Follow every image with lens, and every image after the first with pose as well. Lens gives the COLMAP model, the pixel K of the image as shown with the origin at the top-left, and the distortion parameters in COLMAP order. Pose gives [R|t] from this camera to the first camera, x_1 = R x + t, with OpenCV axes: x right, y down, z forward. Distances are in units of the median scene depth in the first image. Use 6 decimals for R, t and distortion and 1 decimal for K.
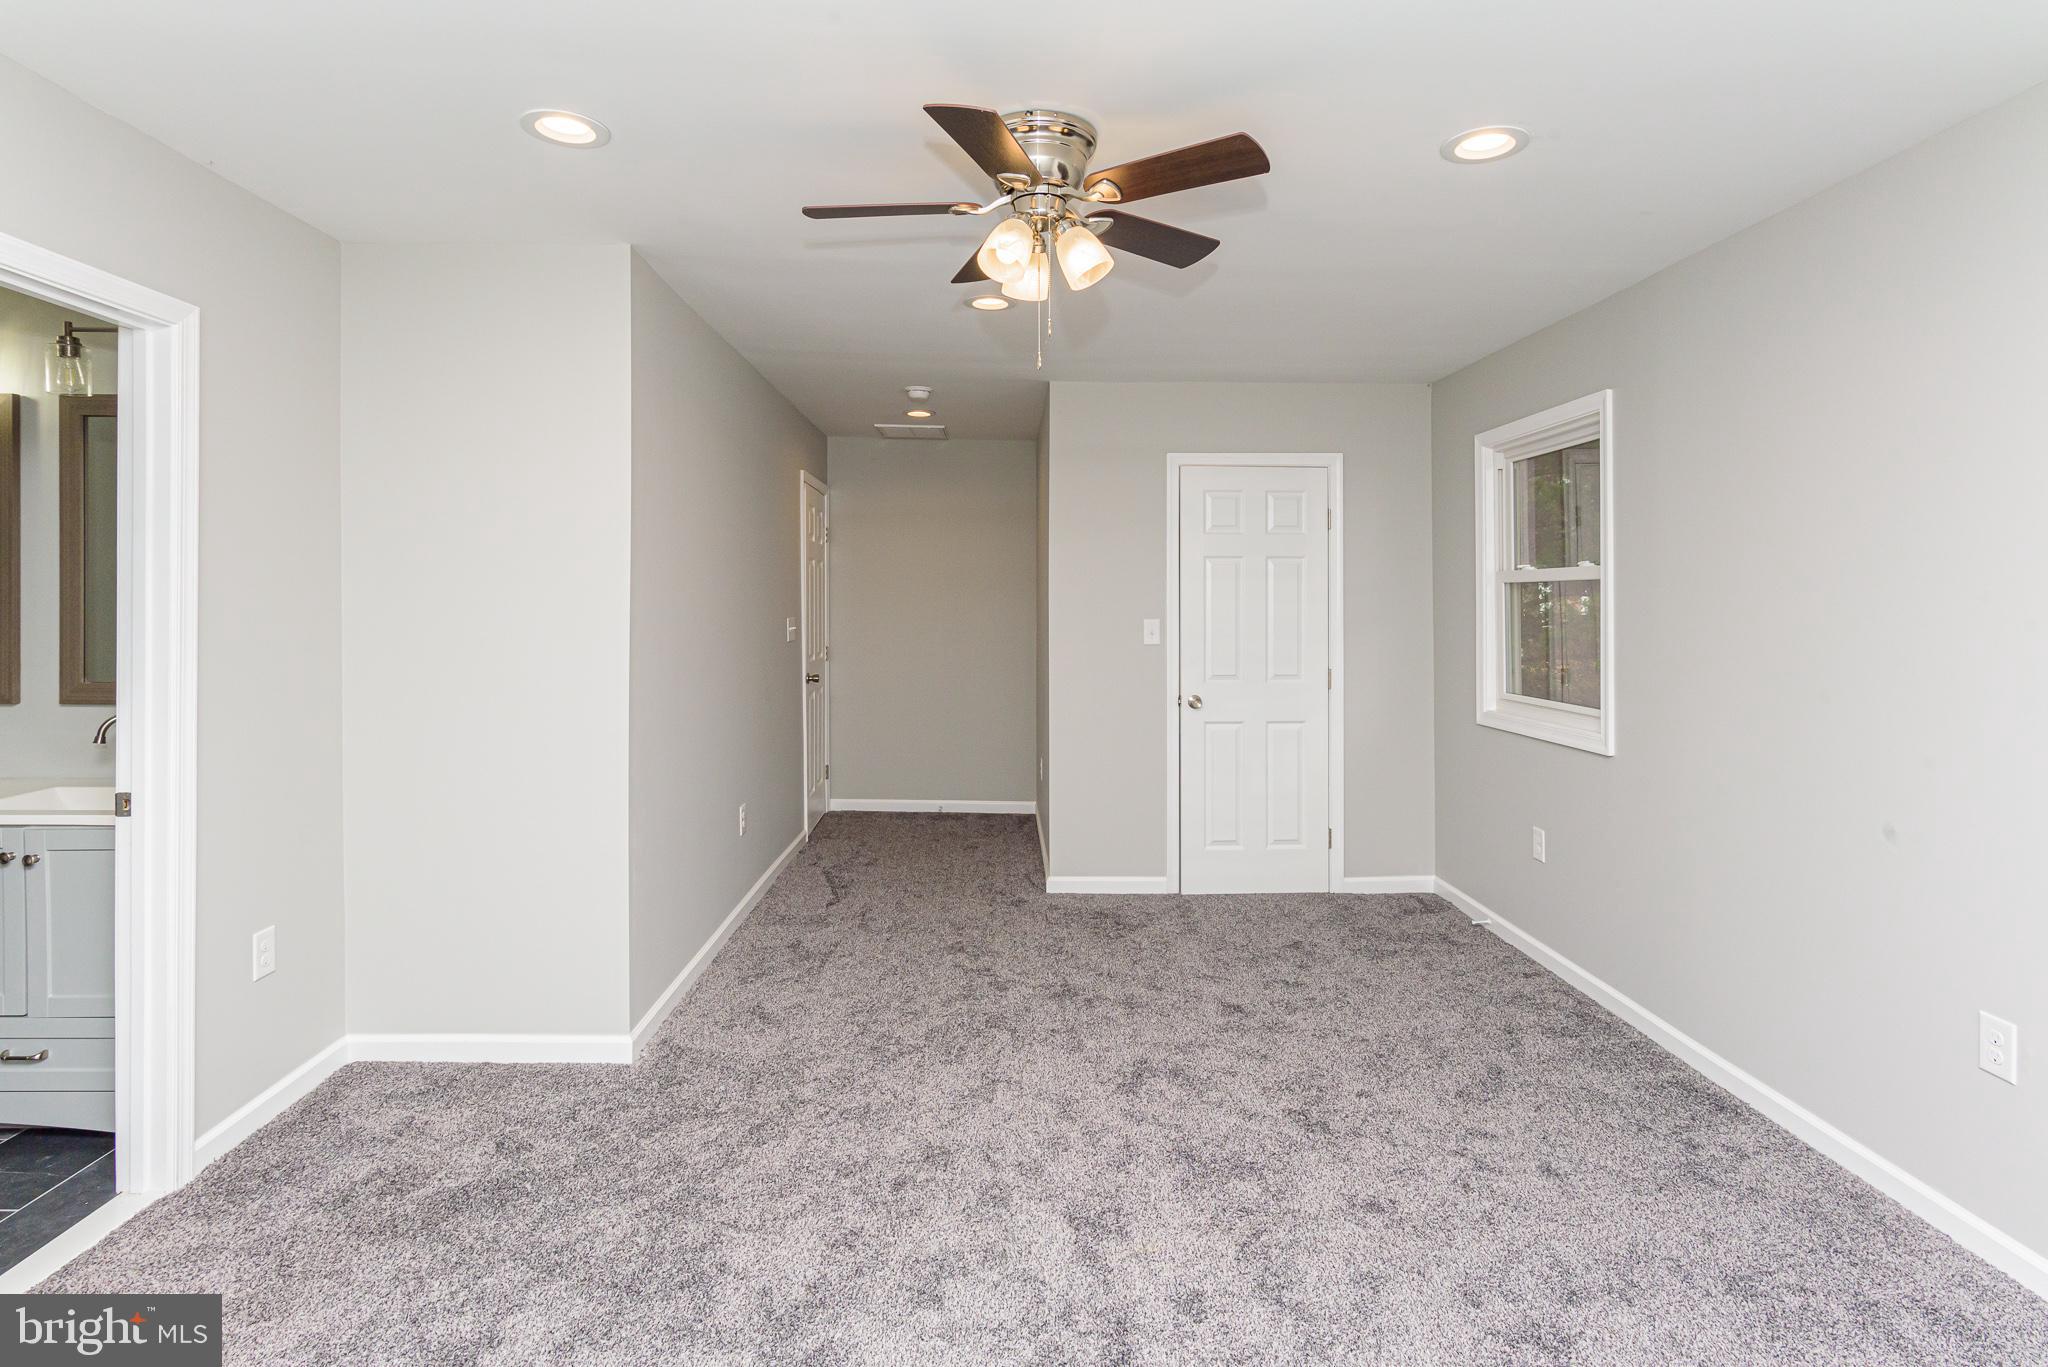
lens RADIAL K [[1052.4, 0, 1036.2], [0, 1052.4, 611.7], [0, 0, 1]] dist [0.002932, -0.001166]
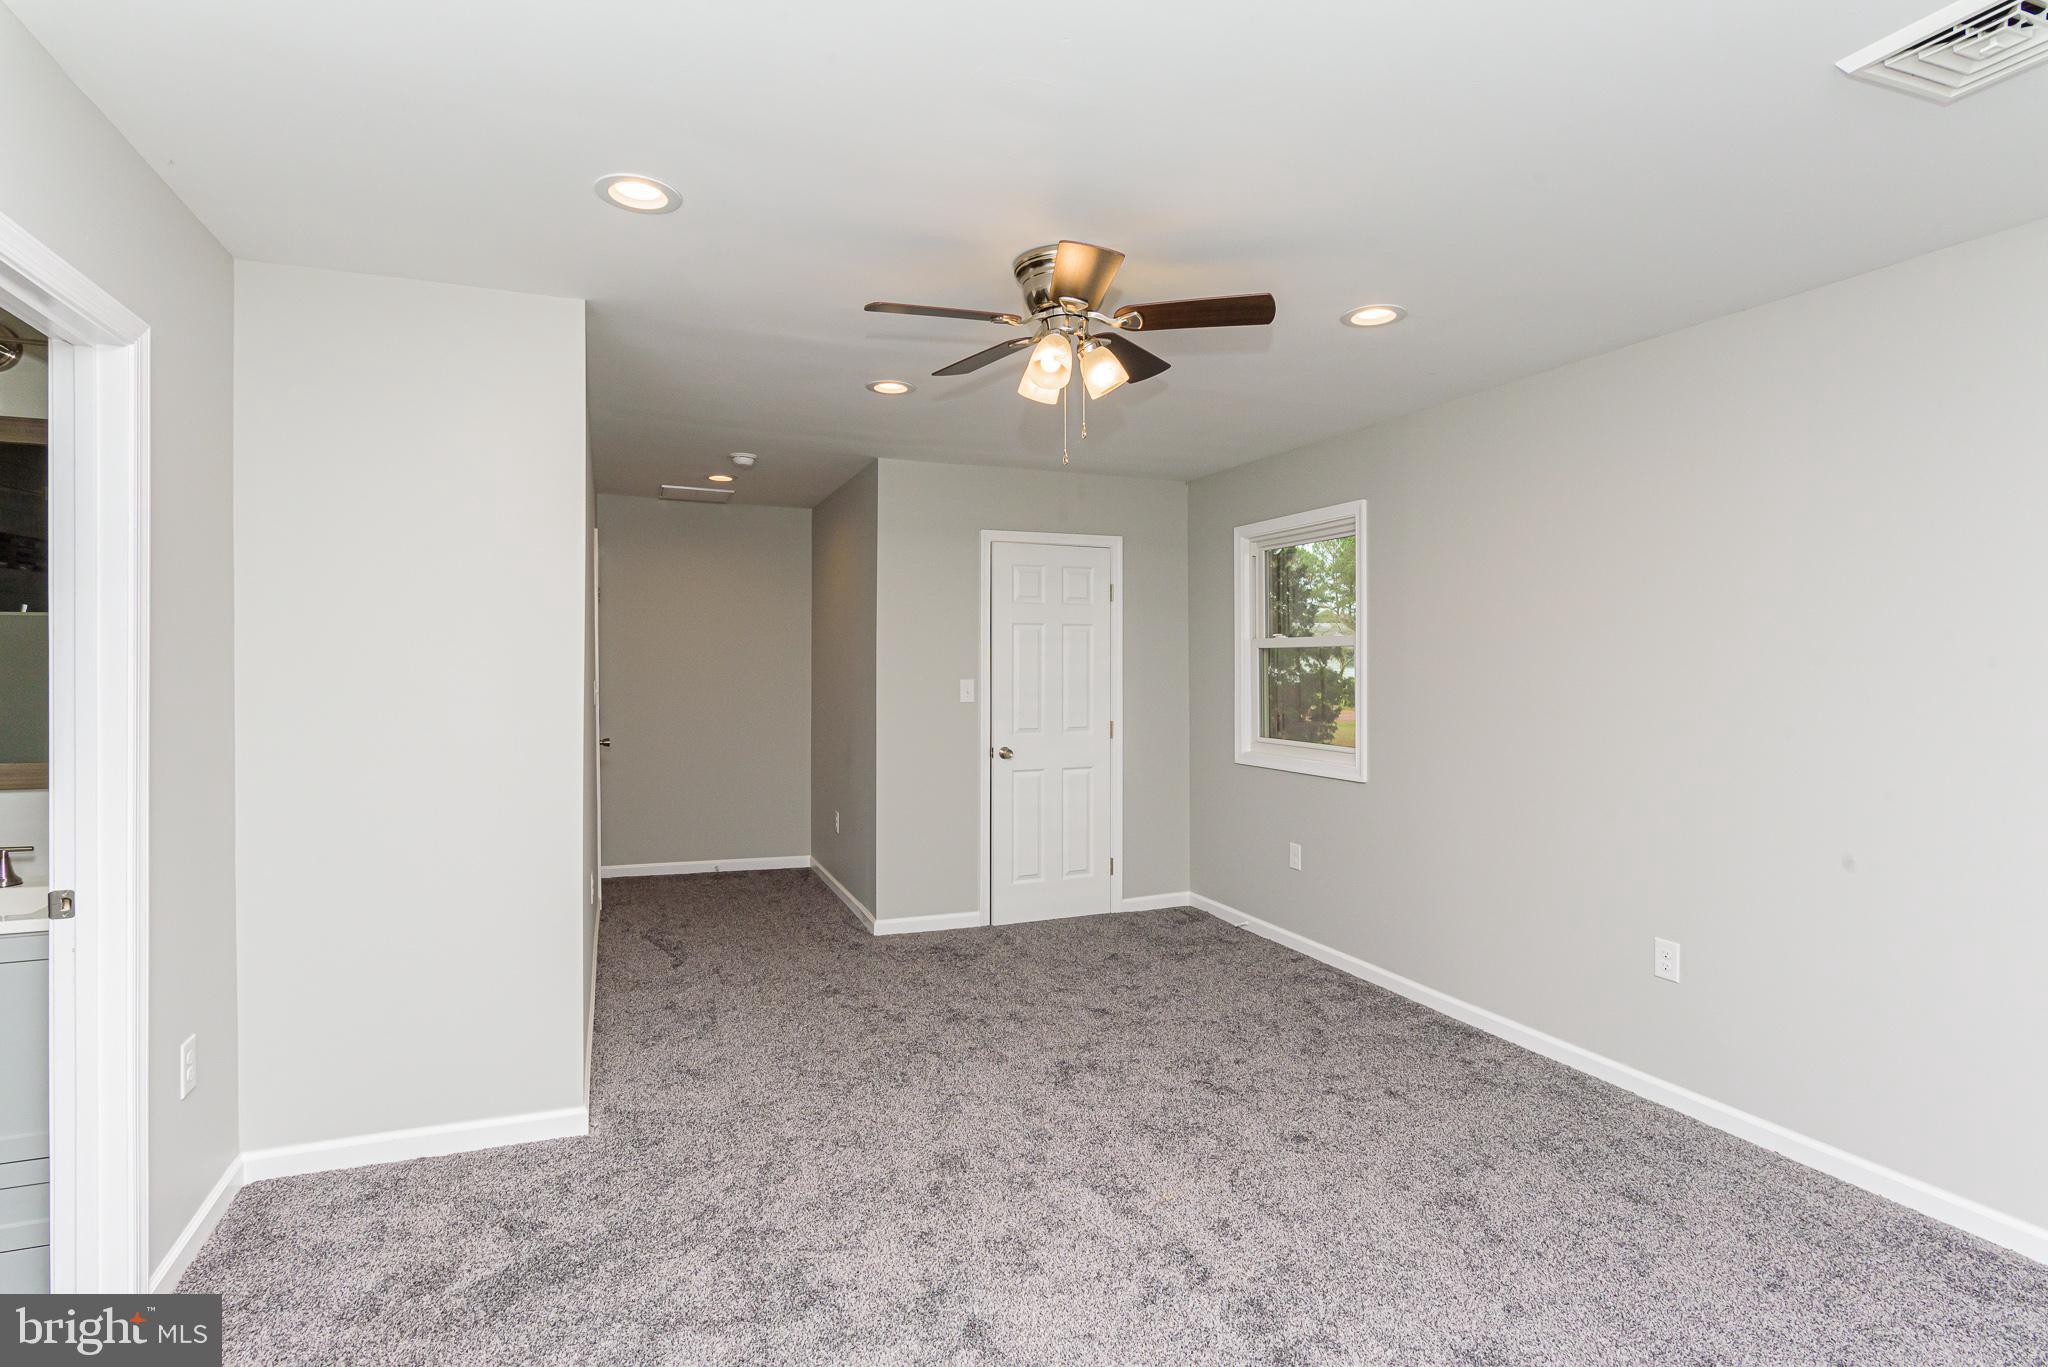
lens RADIAL K [[1011.4, 0, 1019.8], [0, 1011.4, 678.0], [0, 0, 1]] dist [0.001593, 0.000694]
pose [[0.938168, -0.005420, 0.346138, -0.343805], [0.003457, 0.999974, 0.006287, -0.001664], [-0.346163, -0.004701, 0.938162, -0.025479]]
